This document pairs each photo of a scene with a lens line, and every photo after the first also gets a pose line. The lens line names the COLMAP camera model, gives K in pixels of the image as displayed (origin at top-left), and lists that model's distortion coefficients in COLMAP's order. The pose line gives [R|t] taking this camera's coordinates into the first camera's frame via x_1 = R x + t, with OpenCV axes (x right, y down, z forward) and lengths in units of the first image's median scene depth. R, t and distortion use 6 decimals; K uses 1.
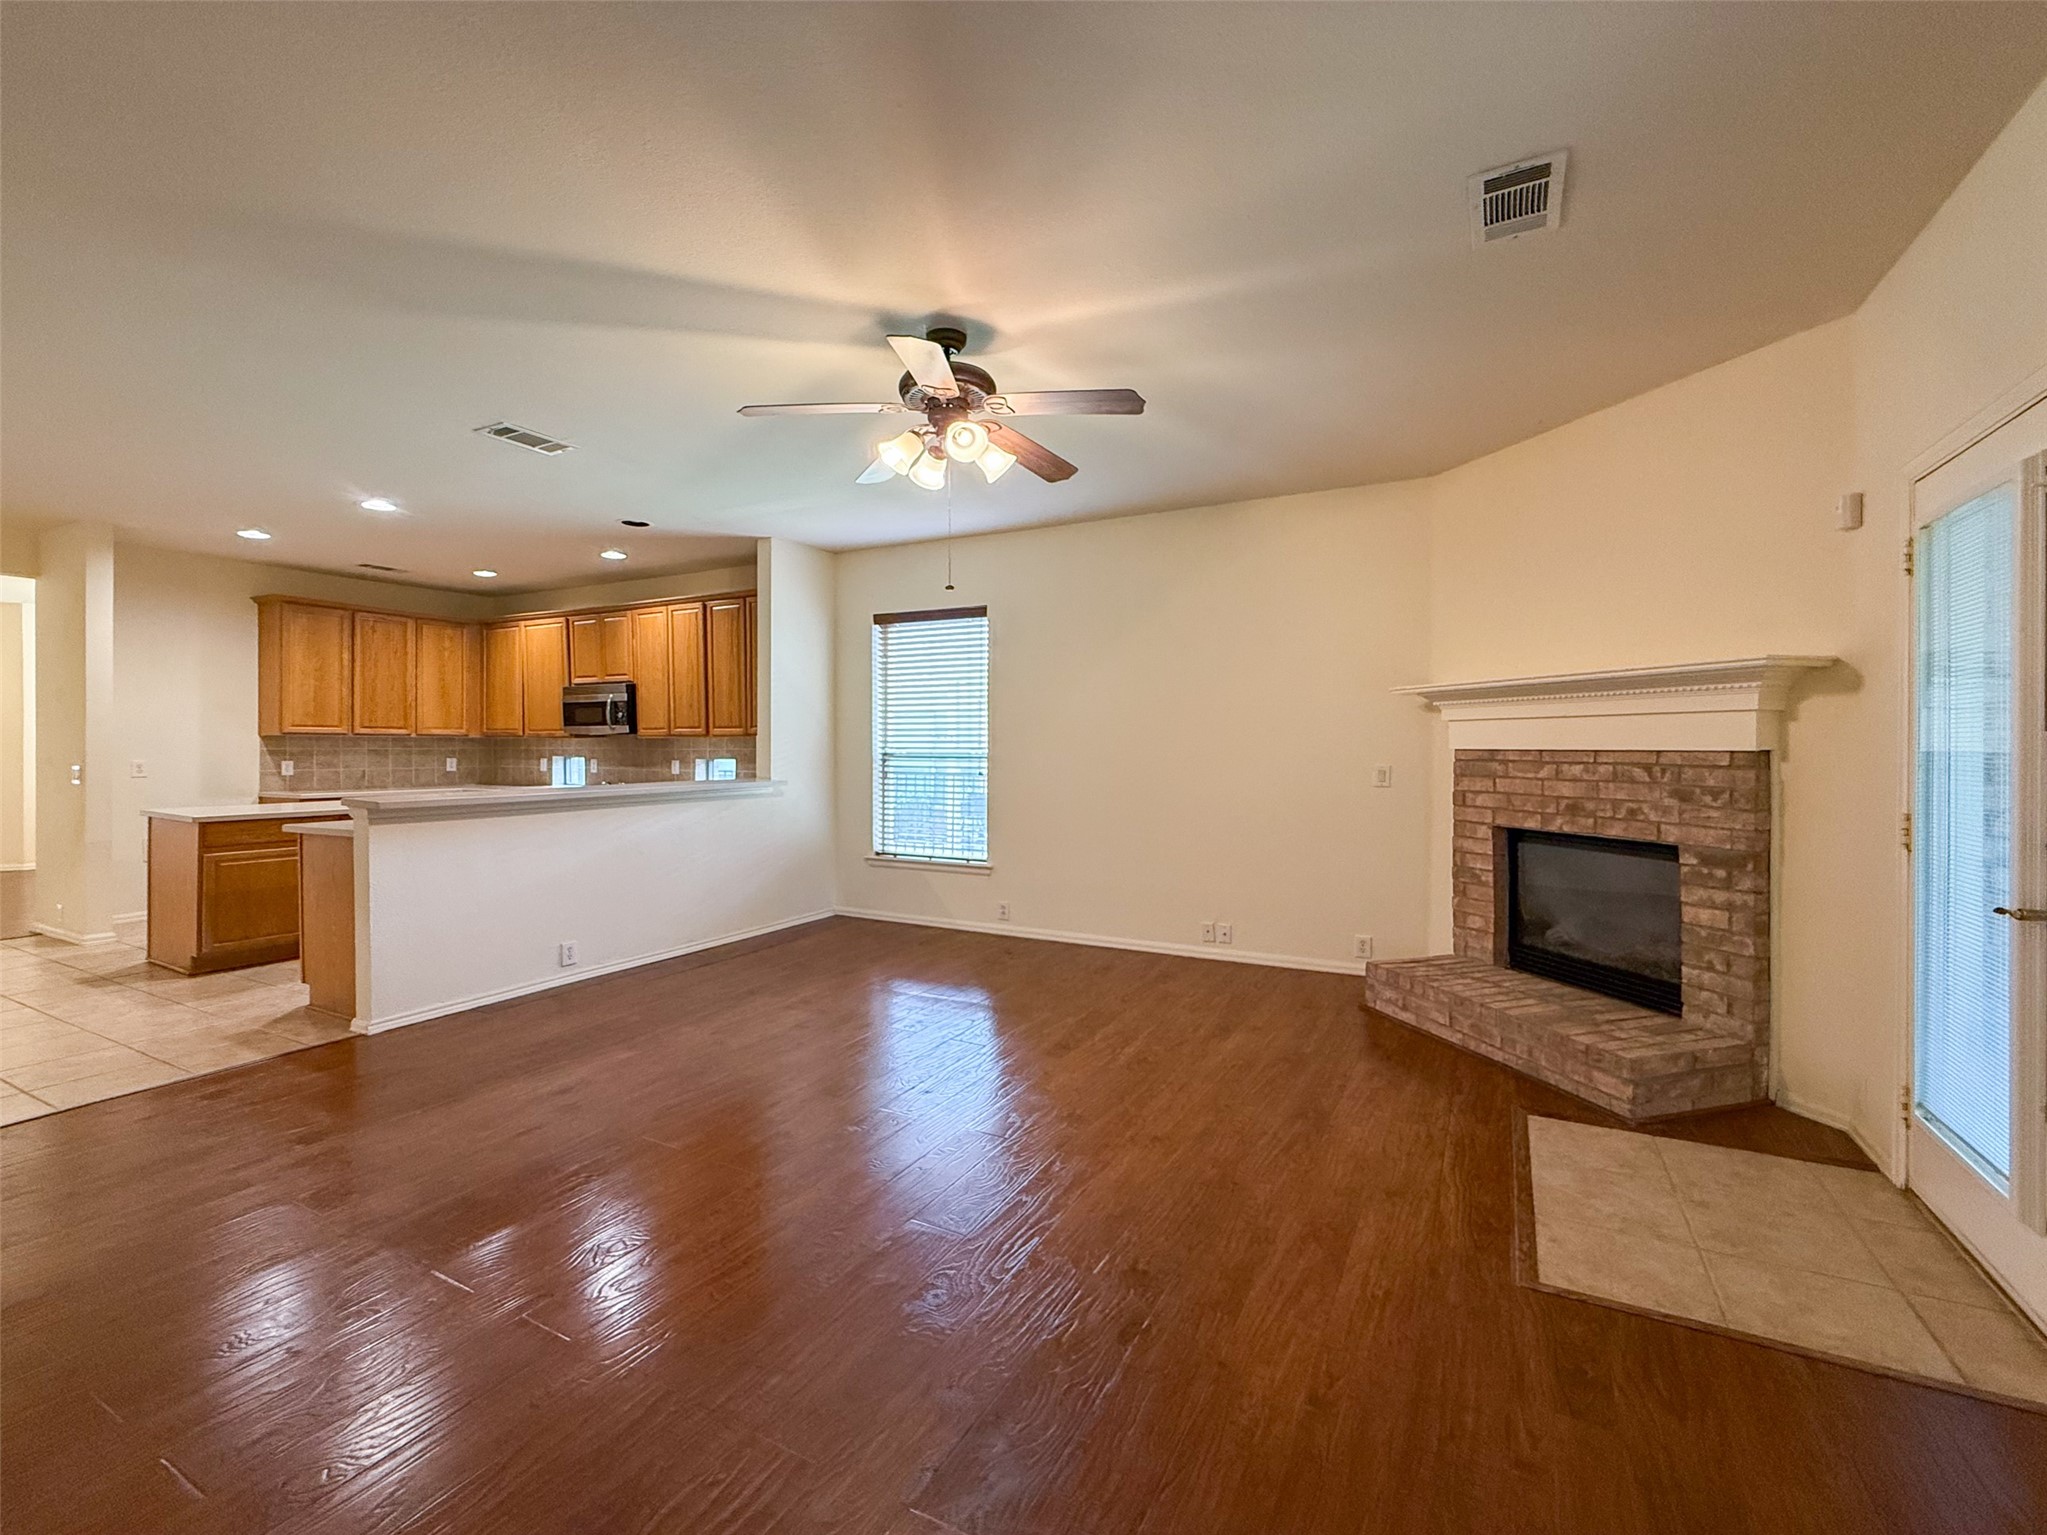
lens RADIAL K [[835.9, 0, 1032.0], [0, 835.9, 749.3], [0, 0, 1]] dist [0.000867, -0.000442]
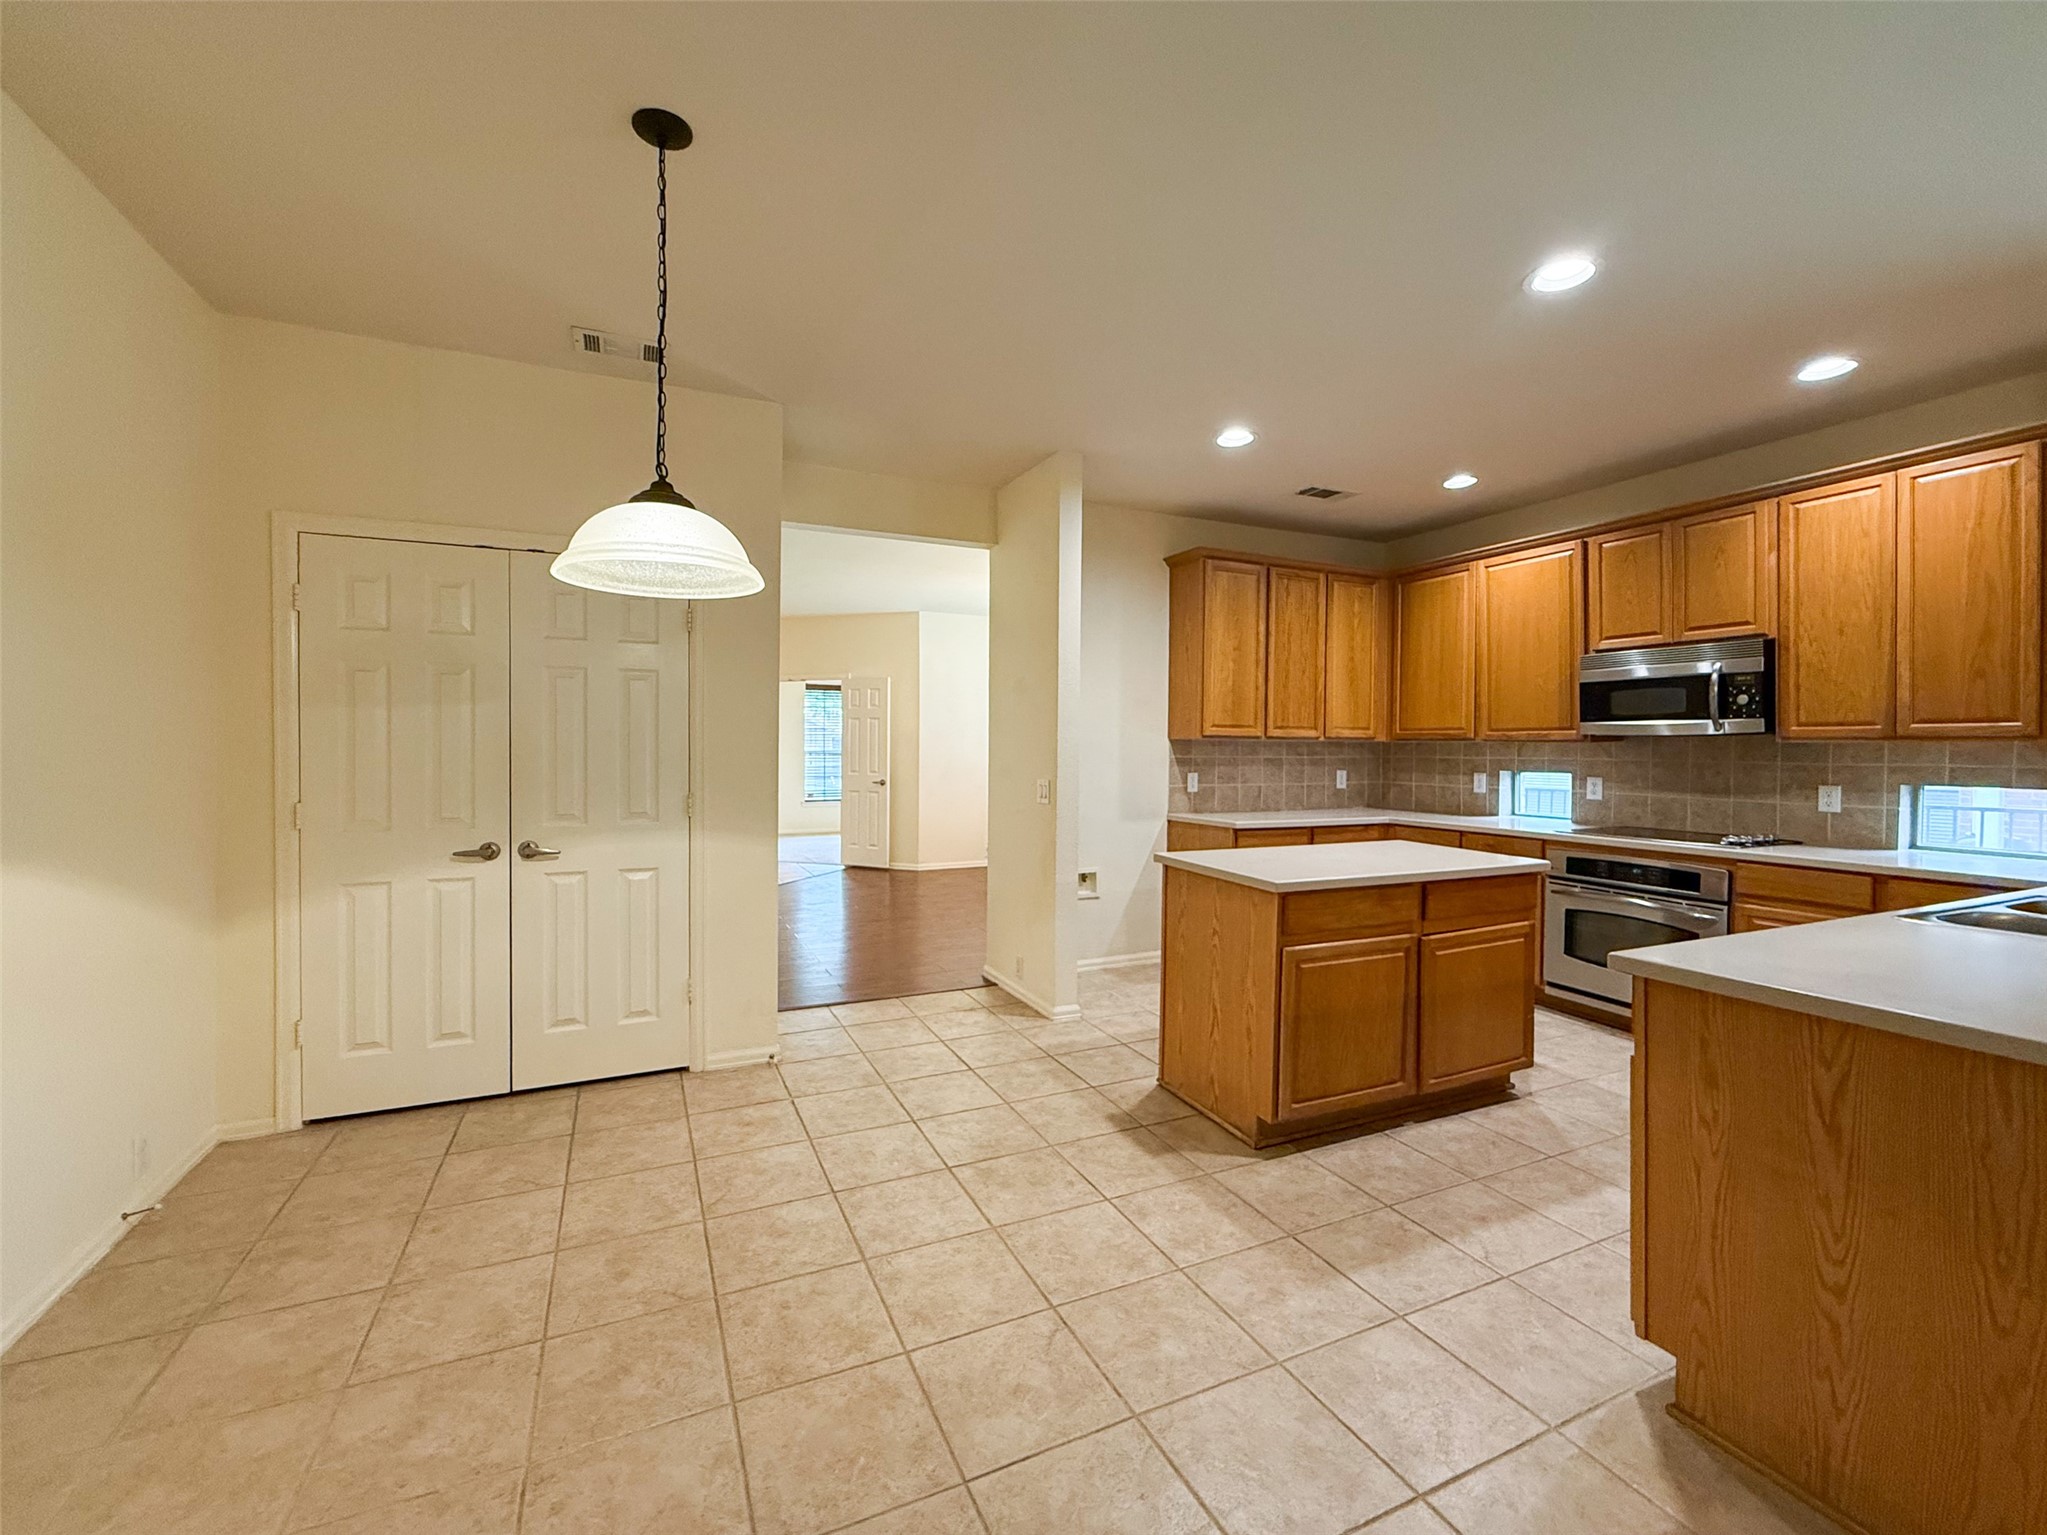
lens RADIAL K [[835.9, 0, 1012.6], [0, 835.9, 760.6], [0, 0, 1]] dist [0.000867, -0.000442]
pose [[0.786916, 0.012773, -0.616927, -0.527094], [-0.006353, 0.999900, 0.012599, -0.005657], [0.617027, -0.005995, 0.786919, 0.292000]]
